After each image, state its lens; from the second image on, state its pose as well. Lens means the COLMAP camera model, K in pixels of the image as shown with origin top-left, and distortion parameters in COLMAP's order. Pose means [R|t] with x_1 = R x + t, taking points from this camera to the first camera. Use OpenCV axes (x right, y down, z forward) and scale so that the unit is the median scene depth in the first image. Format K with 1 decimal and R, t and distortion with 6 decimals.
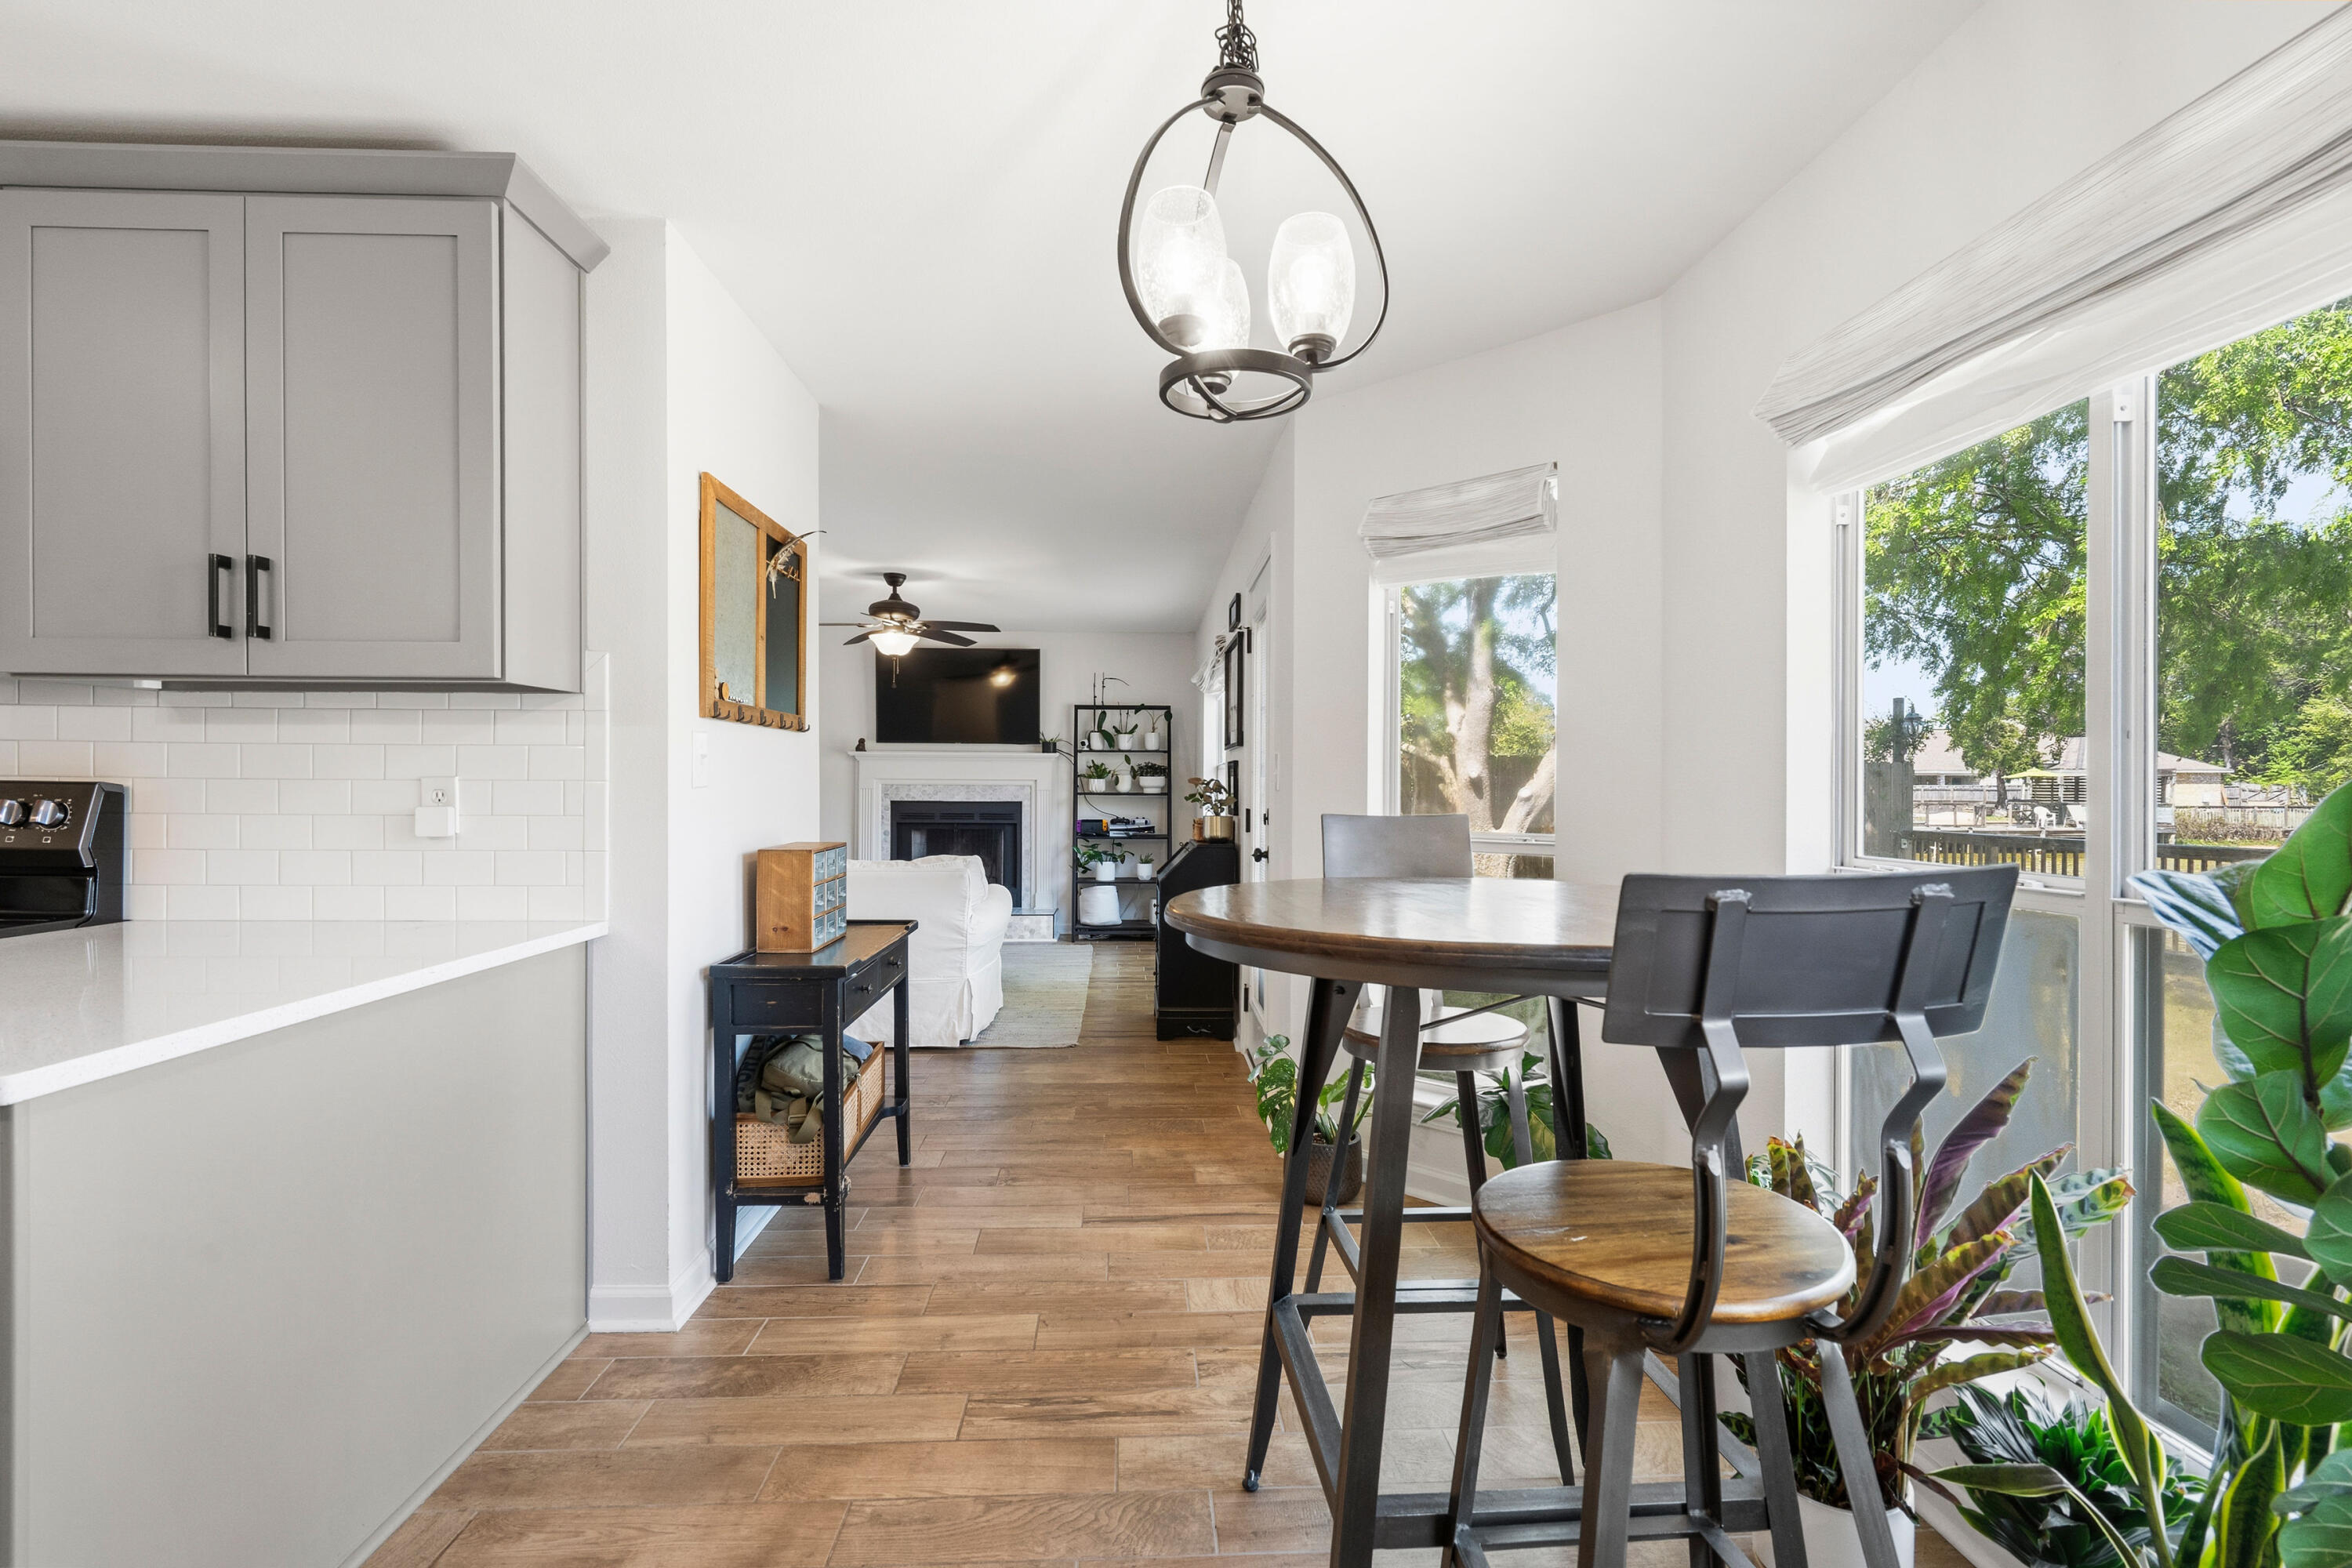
lens RADIAL K [[1145.4, 0, 1175.5], [0, 1145.4, 801.9], [0, 0, 1]] dist [-0.000247, -0.000028]
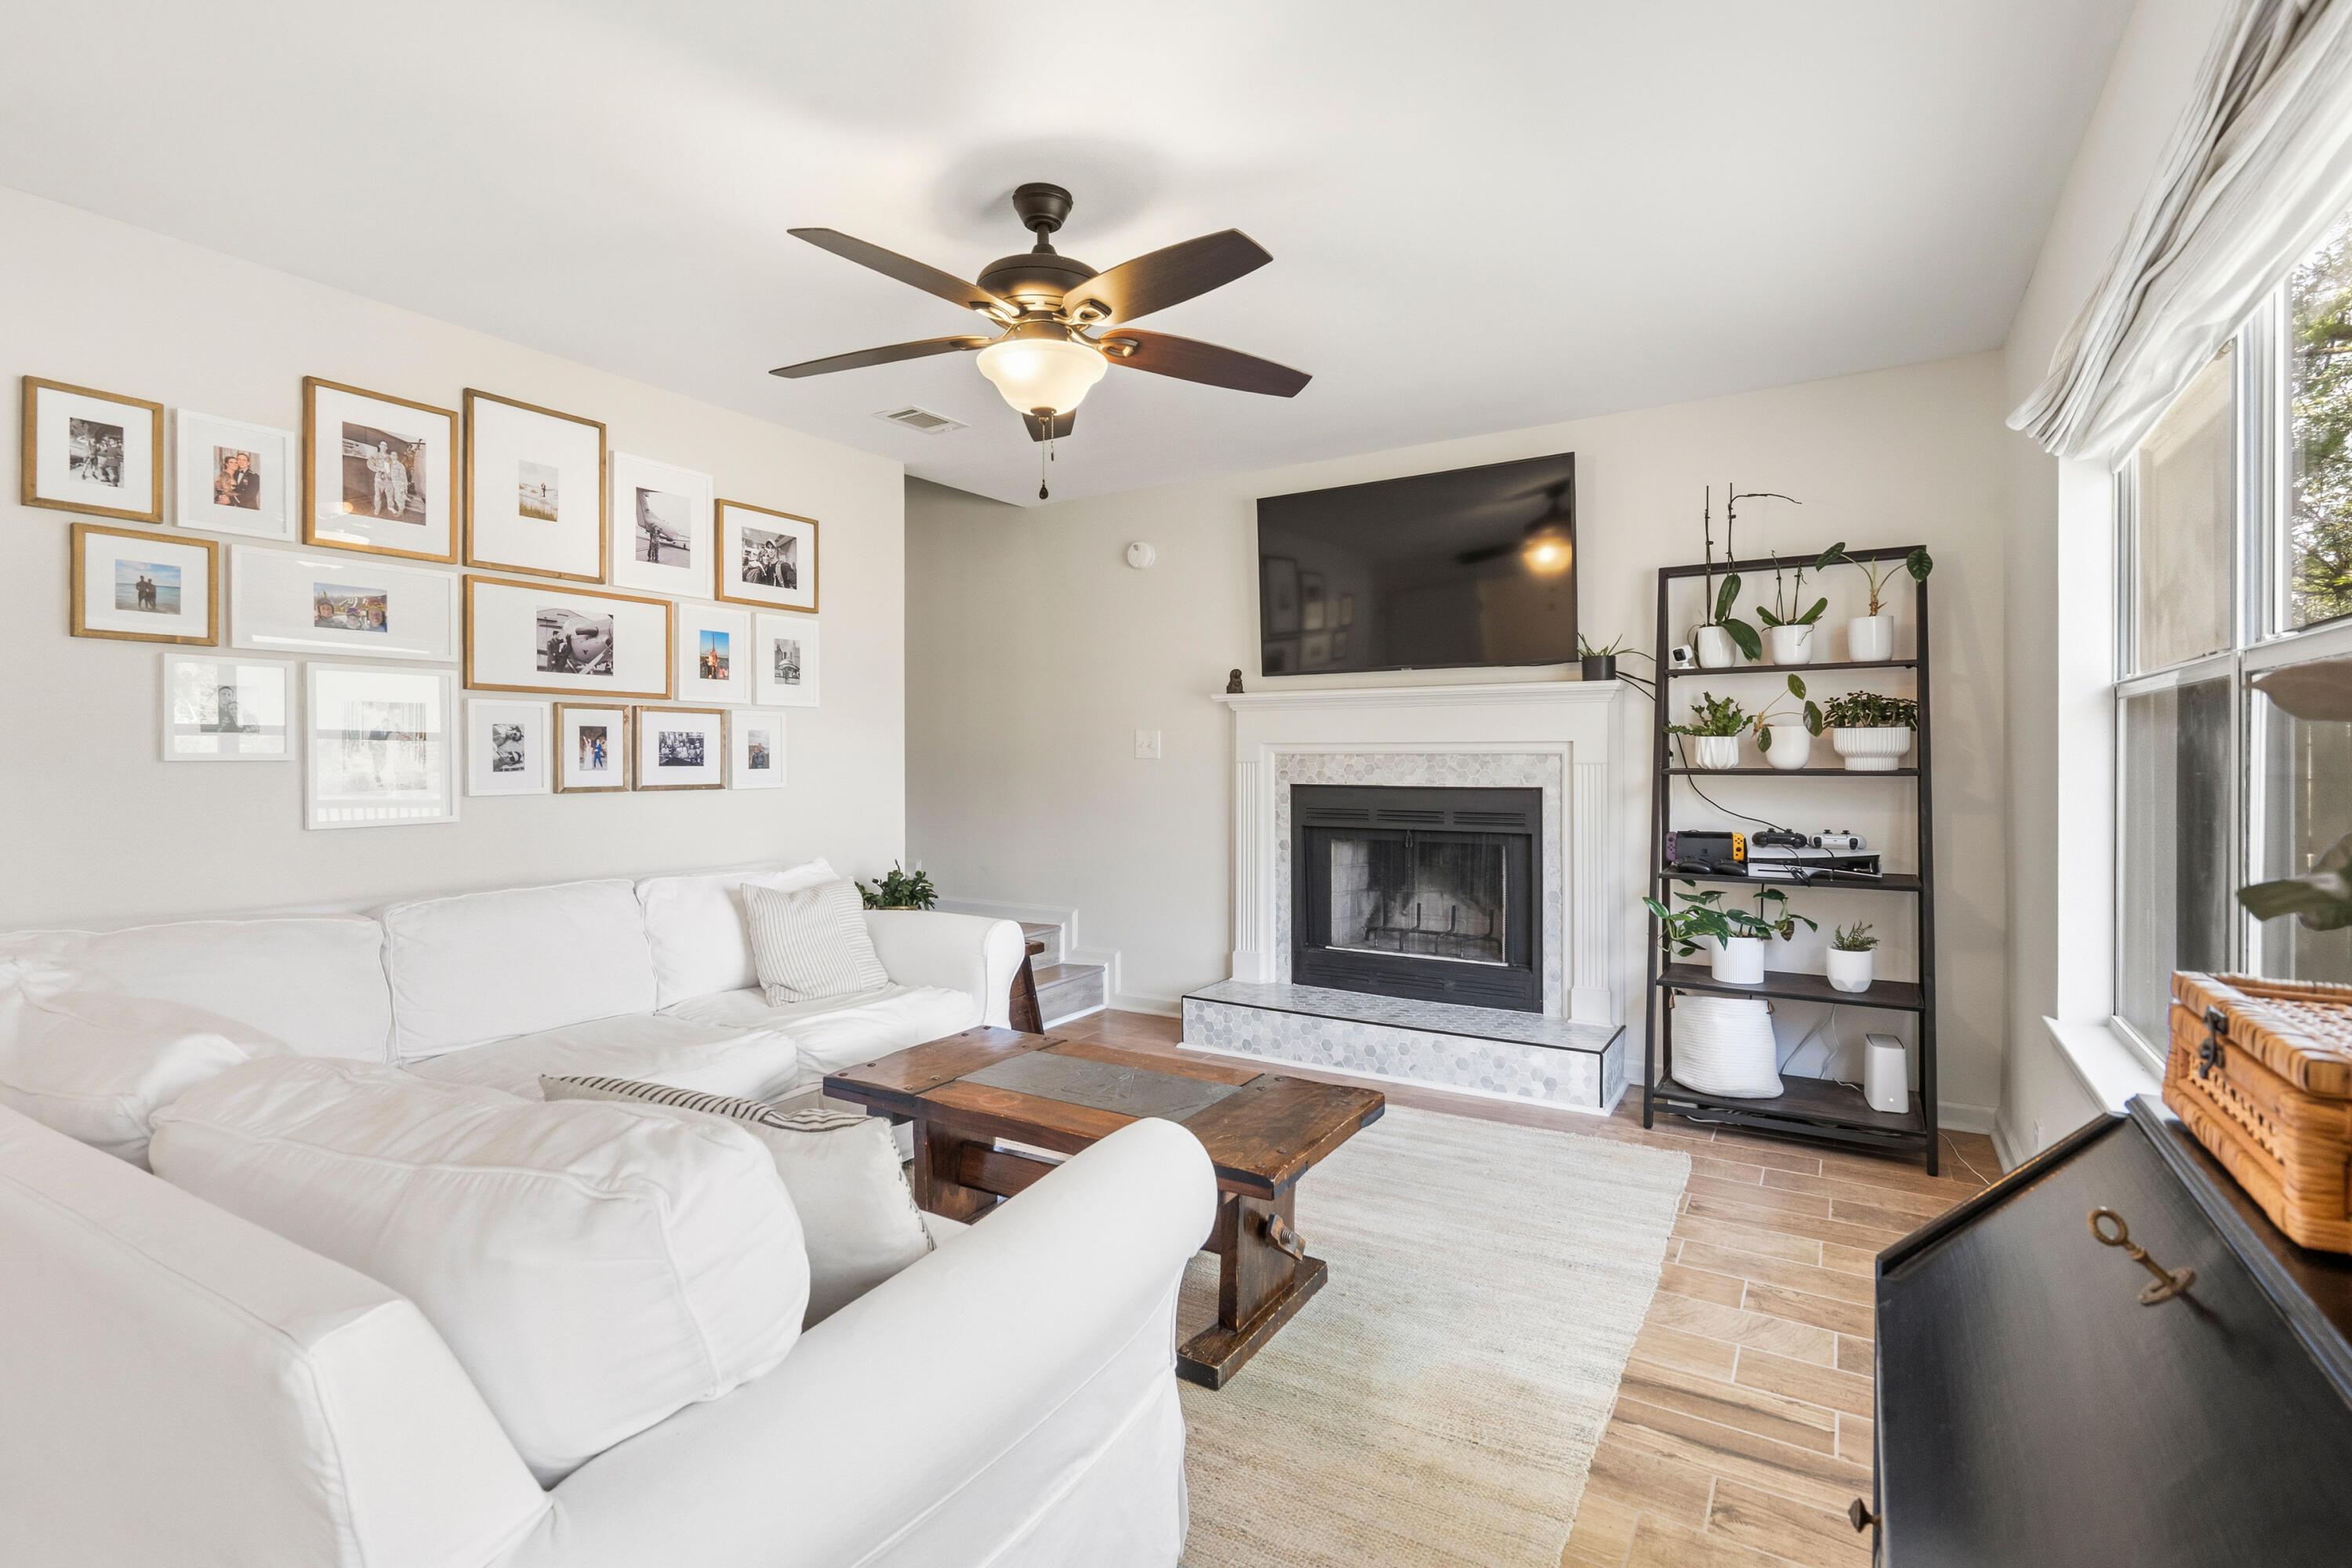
lens RADIAL K [[1092.6, 0, 1172.4], [0, 1092.6, 755.1], [0, 0, 1]] dist [-0.001297, -0.000035]
pose [[0.827233, -0.008104, -0.561800, -0.008076], [0.001048, 0.999916, -0.012881, -0.008254], [0.561857, 0.010067, 0.827173, 0.552655]]
